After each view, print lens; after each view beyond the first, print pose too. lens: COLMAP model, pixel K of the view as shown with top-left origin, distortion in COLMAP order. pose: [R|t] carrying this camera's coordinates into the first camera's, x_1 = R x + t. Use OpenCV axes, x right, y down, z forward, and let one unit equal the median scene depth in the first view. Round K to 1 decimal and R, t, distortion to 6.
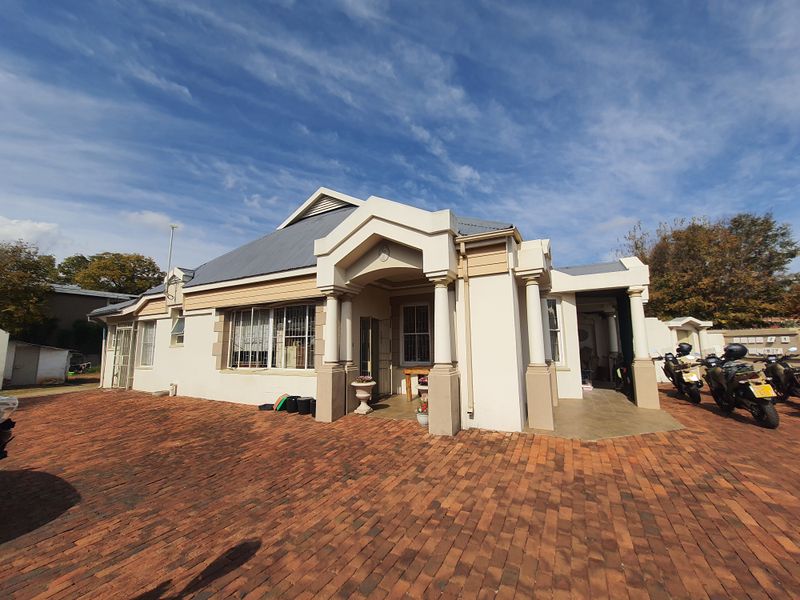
lens RADIAL K [[312.7, 0, 408.0], [0, 312.7, 302.9], [0, 0, 1]] dist [0.010149, -0.000327]
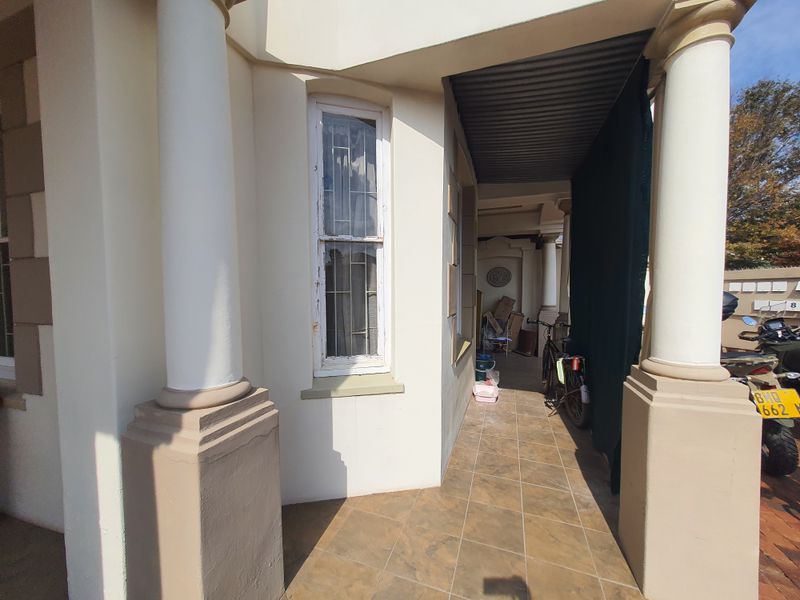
lens RADIAL K [[312.7, 0, 408.0], [0, 312.7, 302.9], [0, 0, 1]] dist [0.010149, -0.000327]
pose [[0.986528, 0.002986, 0.163566, 0.479924], [-0.030317, 0.985852, 0.164856, 0.100150], [-0.160759, -0.167594, 0.972661, 0.754266]]
